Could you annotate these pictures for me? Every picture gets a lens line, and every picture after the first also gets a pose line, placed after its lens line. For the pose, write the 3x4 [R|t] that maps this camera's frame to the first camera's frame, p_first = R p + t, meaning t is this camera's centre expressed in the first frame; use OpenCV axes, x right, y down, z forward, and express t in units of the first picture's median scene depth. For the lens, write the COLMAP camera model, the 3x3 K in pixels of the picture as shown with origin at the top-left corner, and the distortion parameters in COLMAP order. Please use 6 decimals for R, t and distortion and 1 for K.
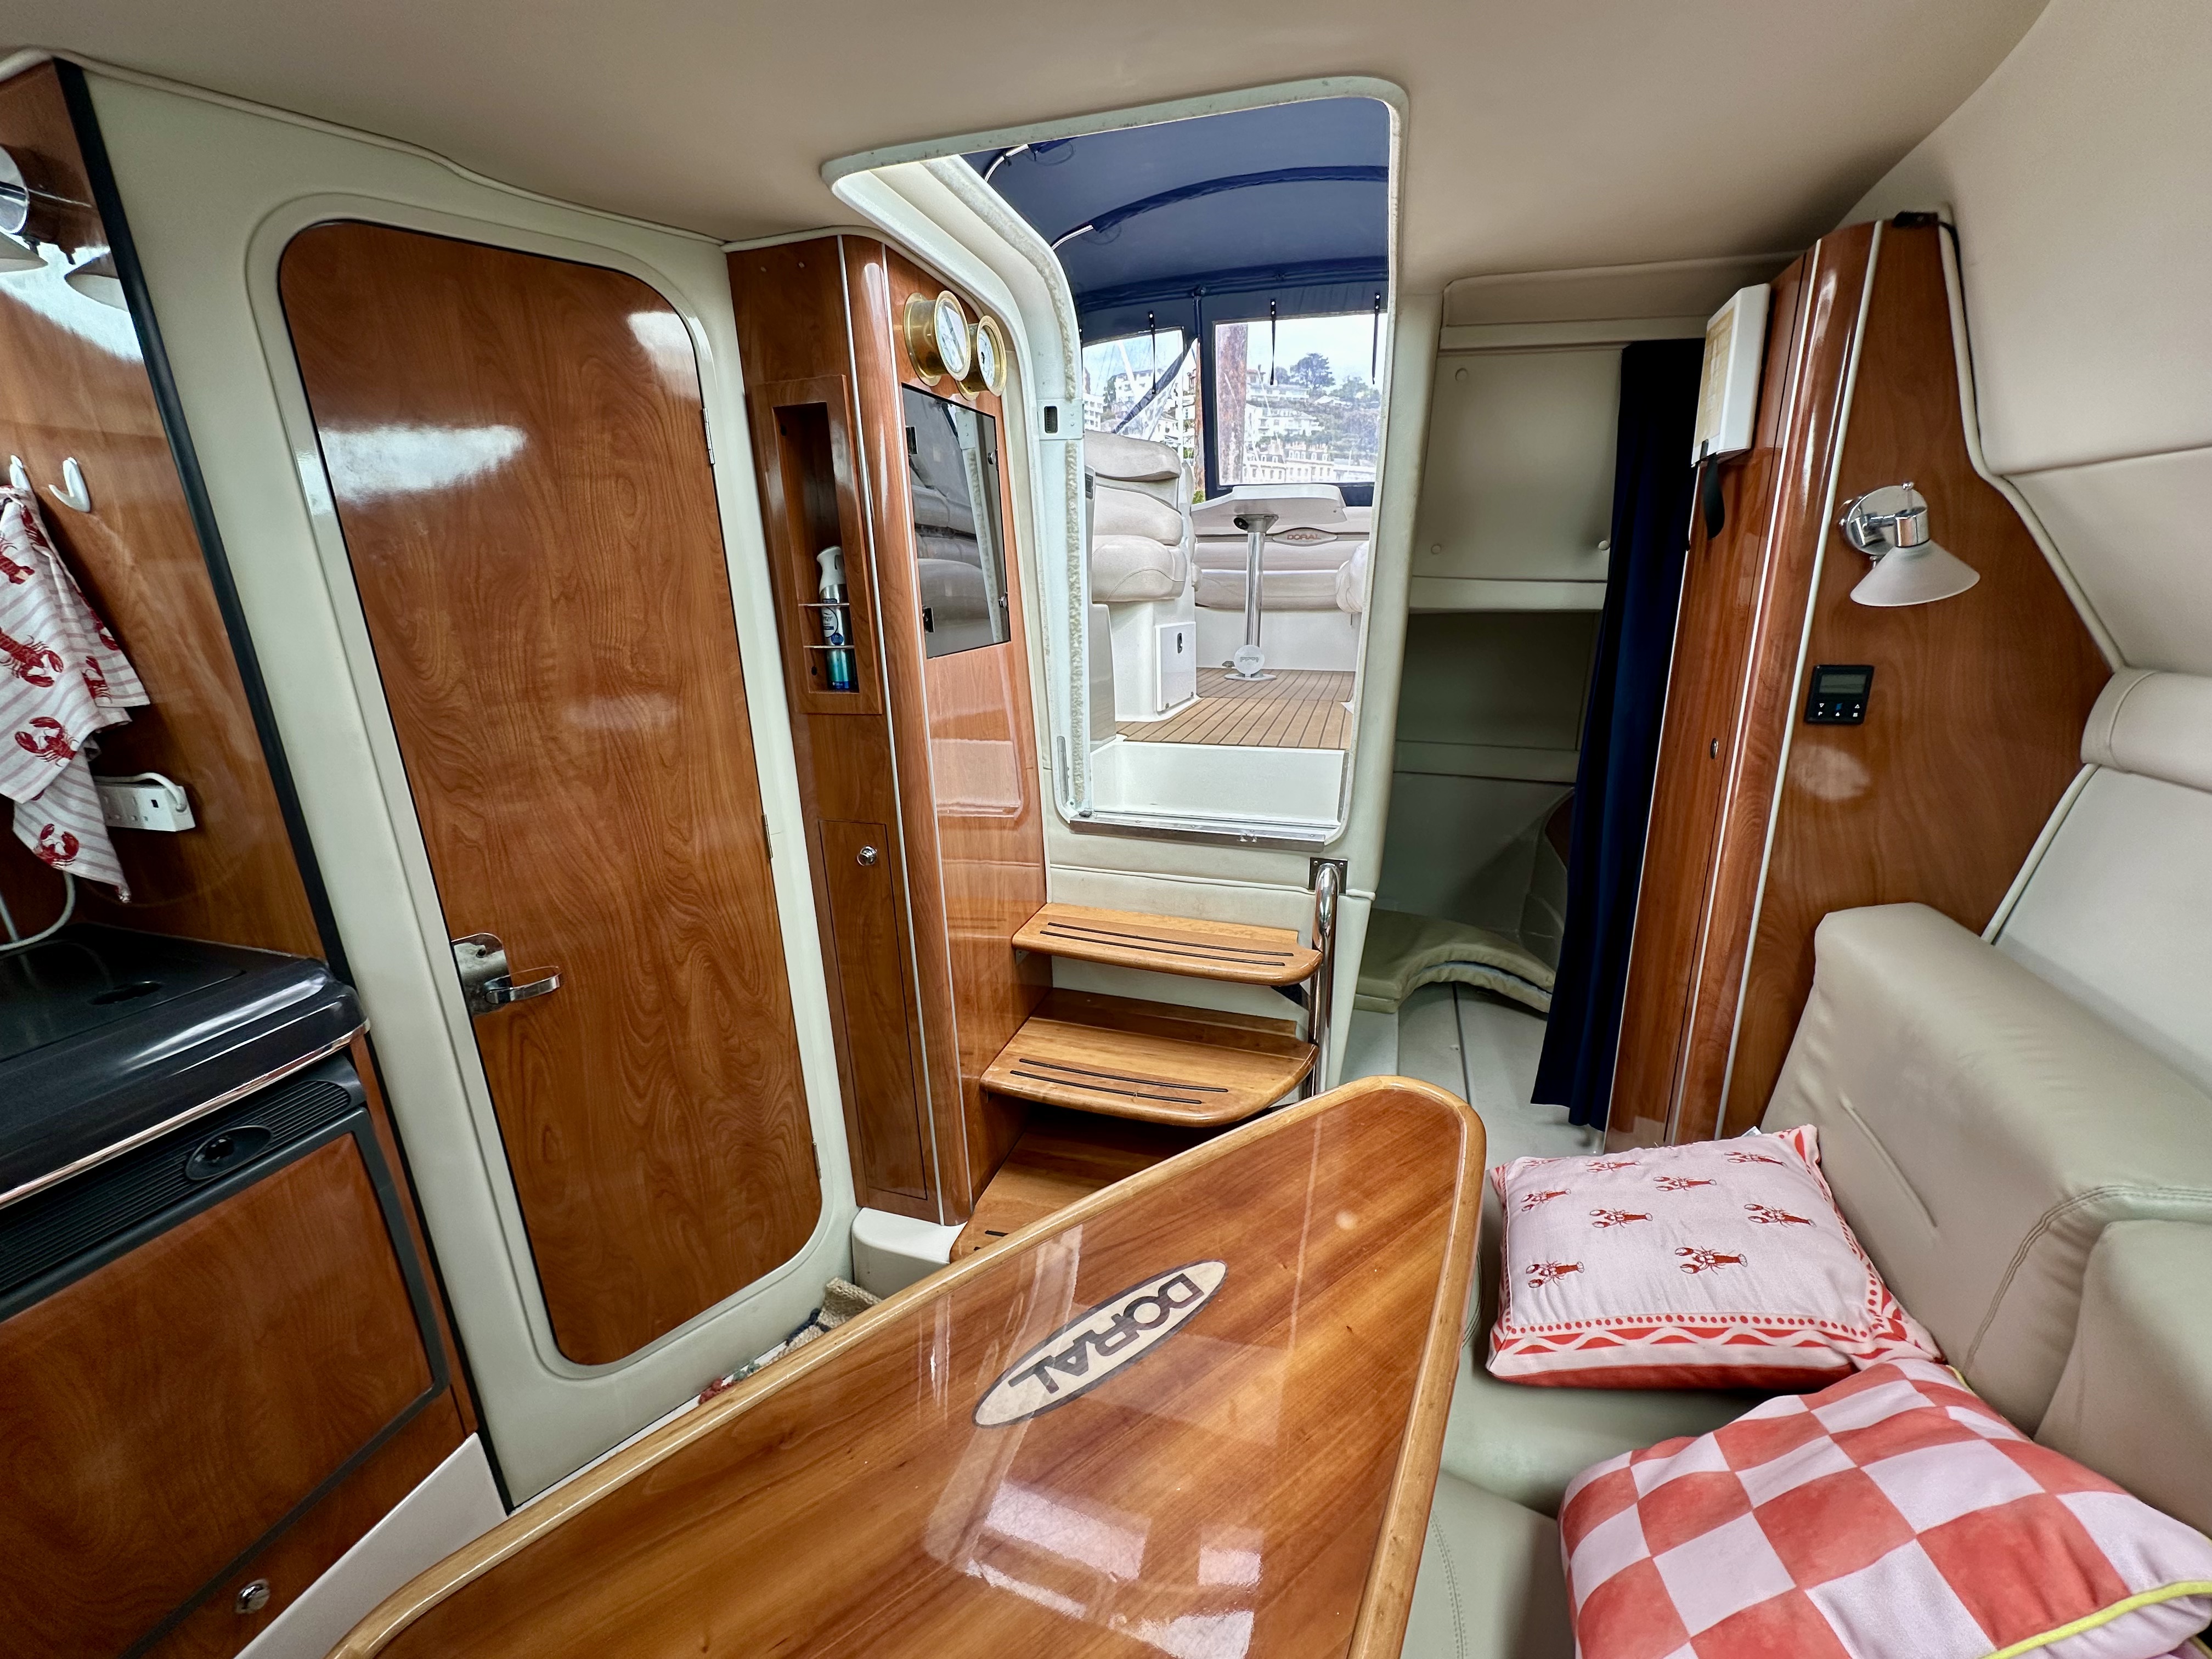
lens RADIAL K [[874.7, 0, 1103.4], [0, 874.7, 828.4], [0, 0, 1]] dist [-0.005118, 0.000308]
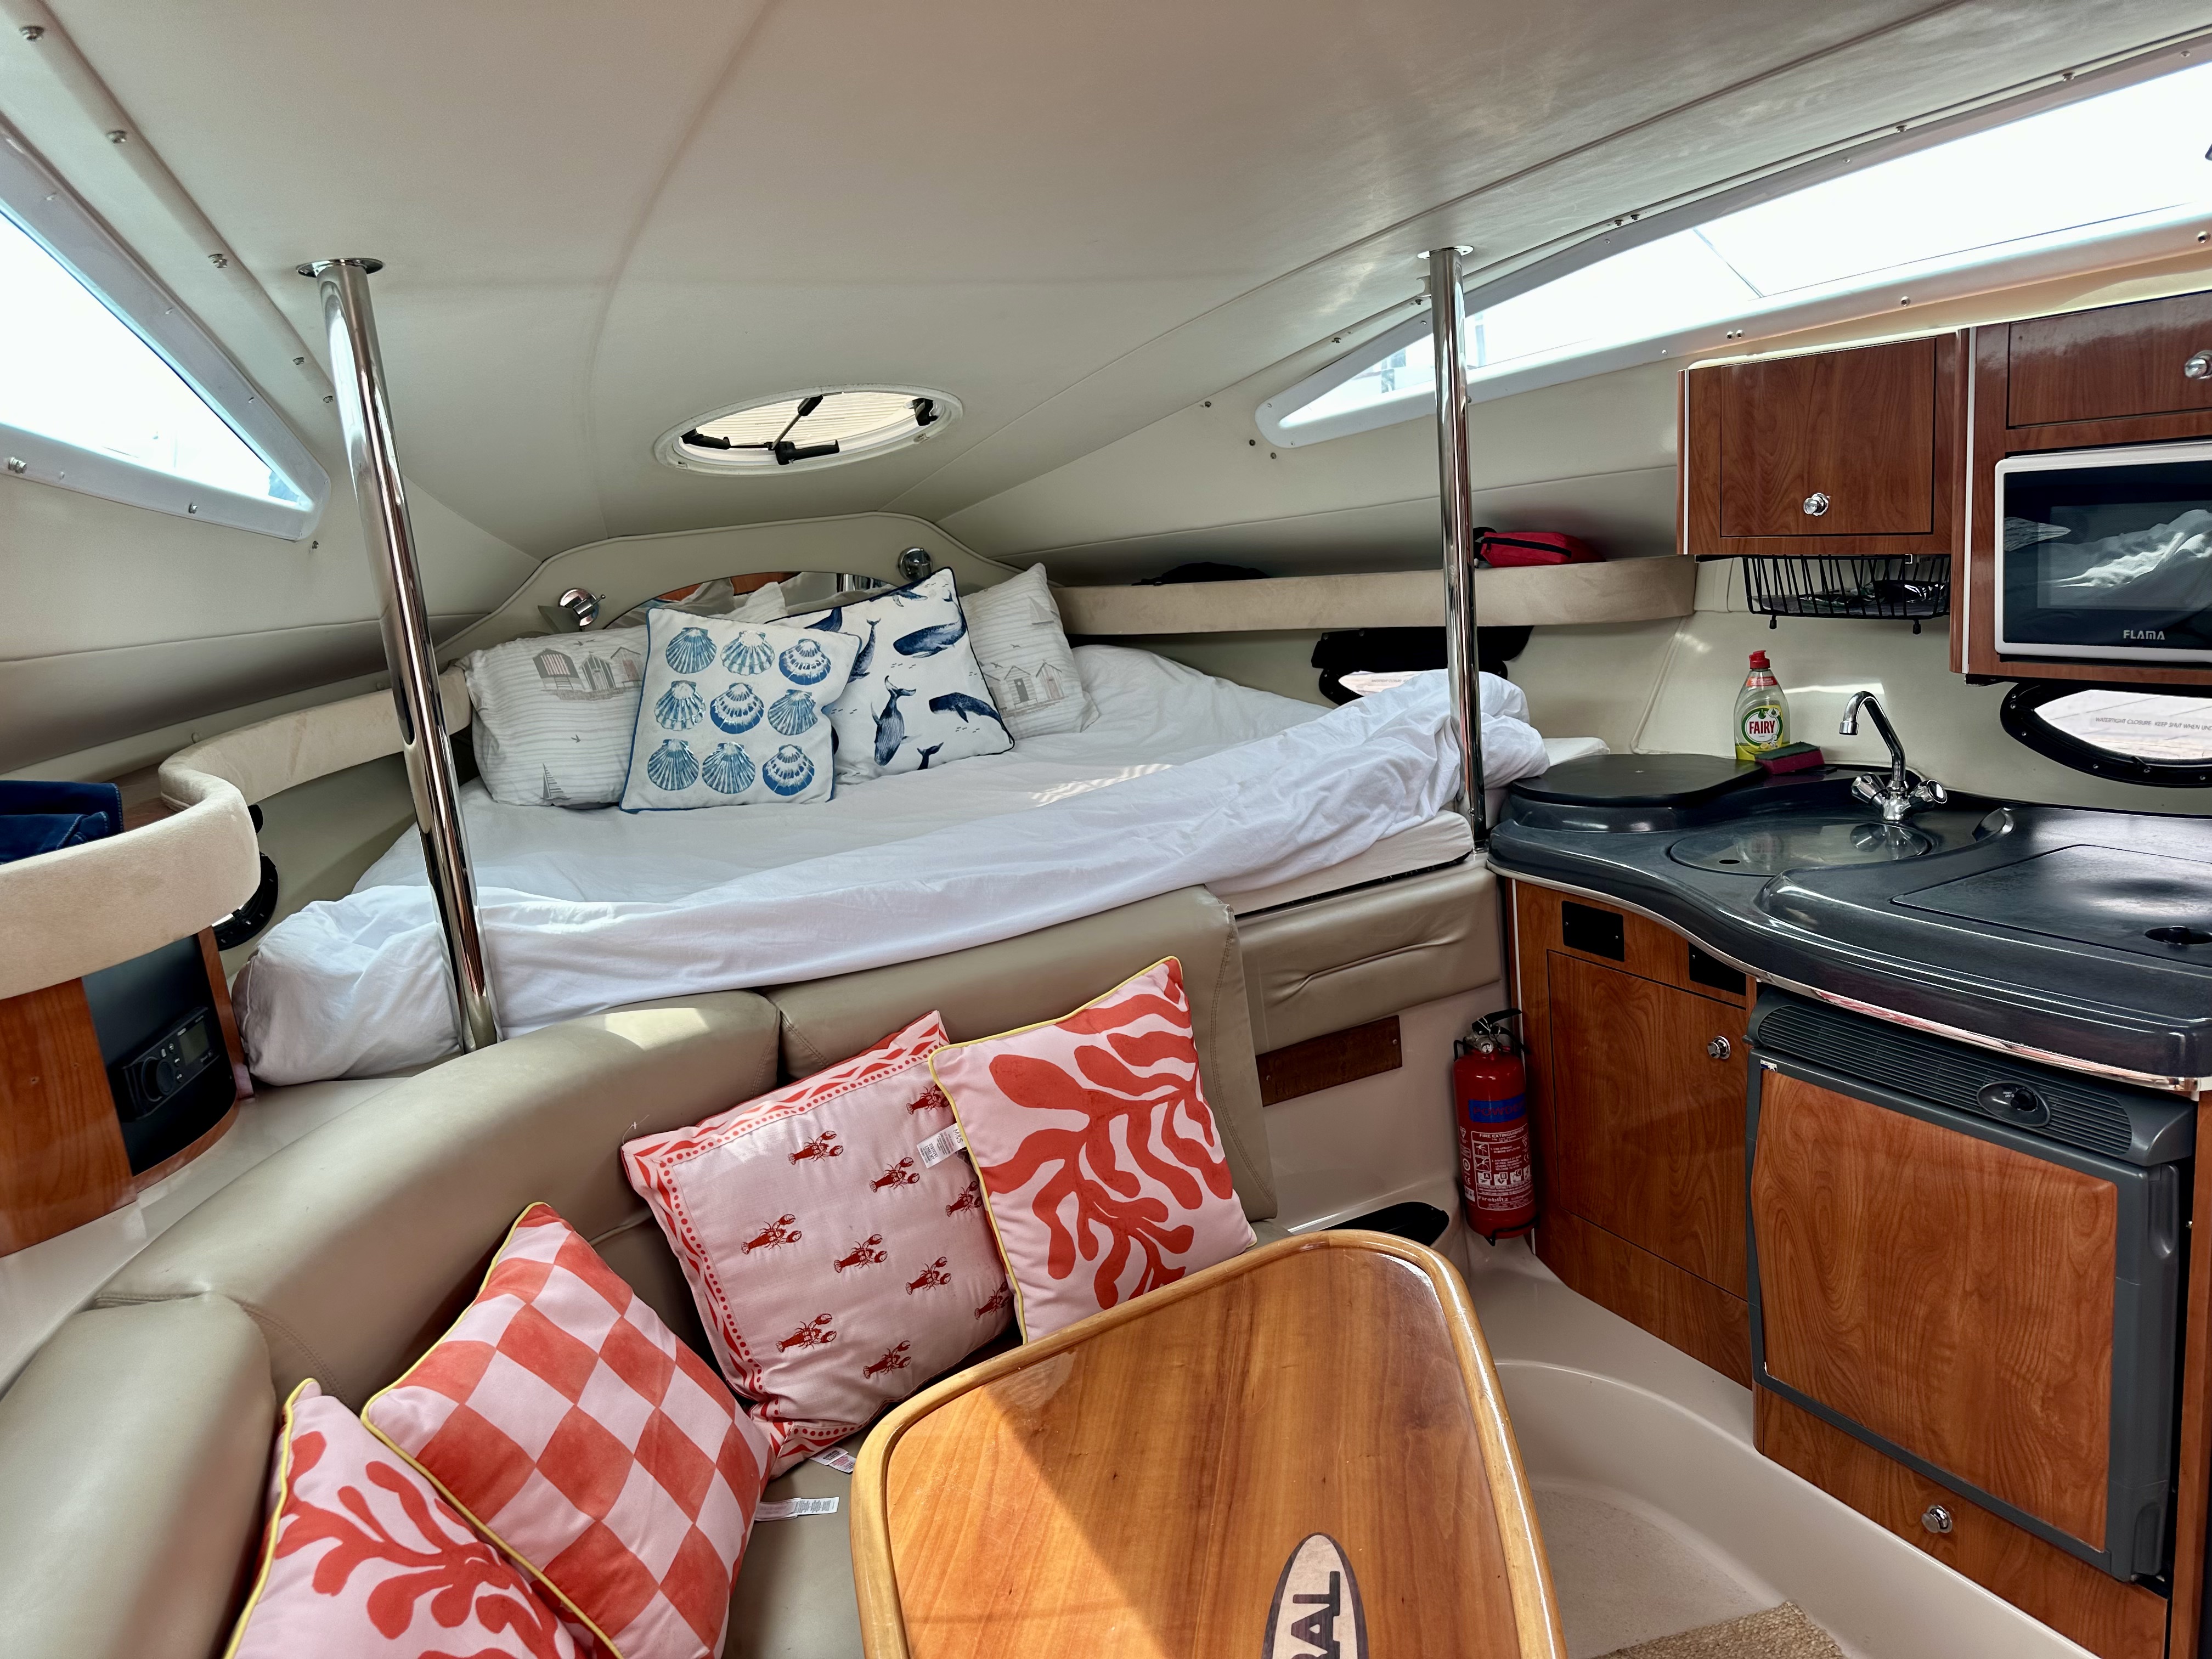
lens RADIAL K [[1537.4, 0, 1114.8], [0, 1537.4, 833.4], [0, 0, 1]] dist [0.115342, -0.155009]
pose [[-0.708982, 0.235124, -0.664877, 0.616427], [-0.086764, 0.906541, 0.413104, -0.426702], [0.699869, 0.350571, -0.622321, 1.085727]]
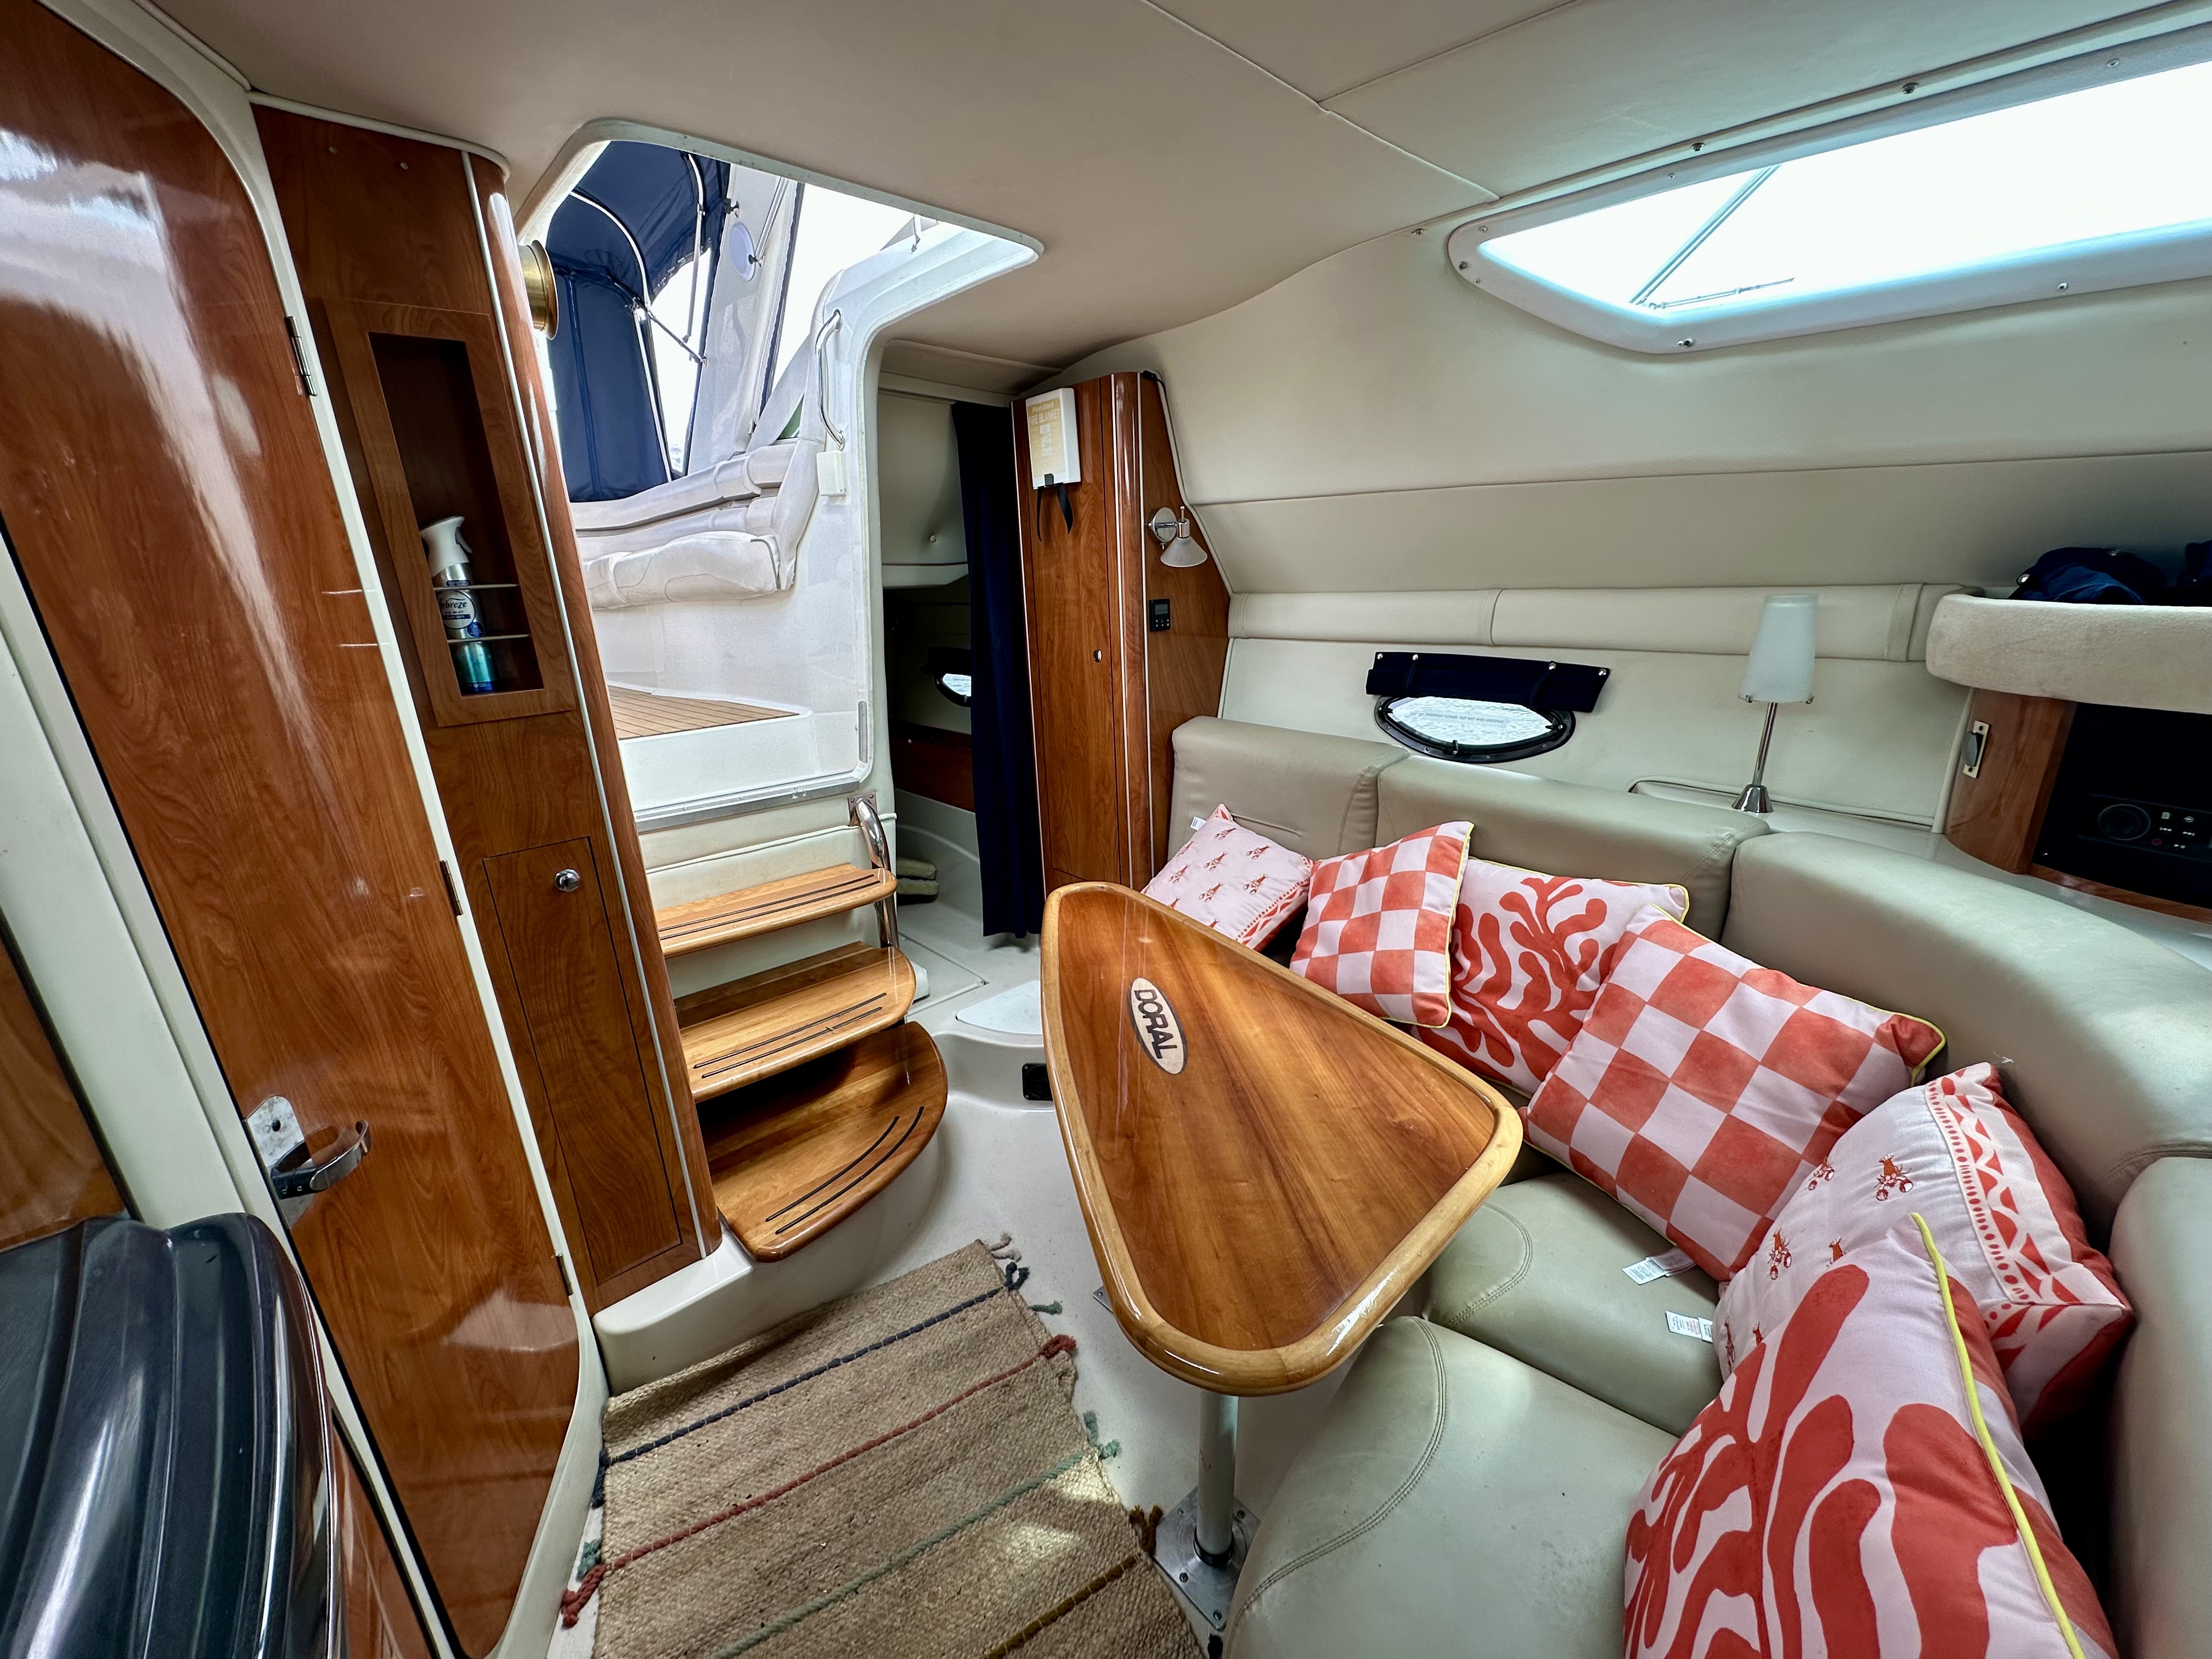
lens RADIAL K [[878.5, 0, 1104.6], [0, 878.5, 830.0], [0, 0, 1]] dist [-0.002516, 0.000273]
pose [[0.496893, -0.253919, 0.829833, -0.957679], [0.258510, 0.956134, 0.137773, 0.001880], [-0.828414, 0.146062, 0.540736, 0.121794]]
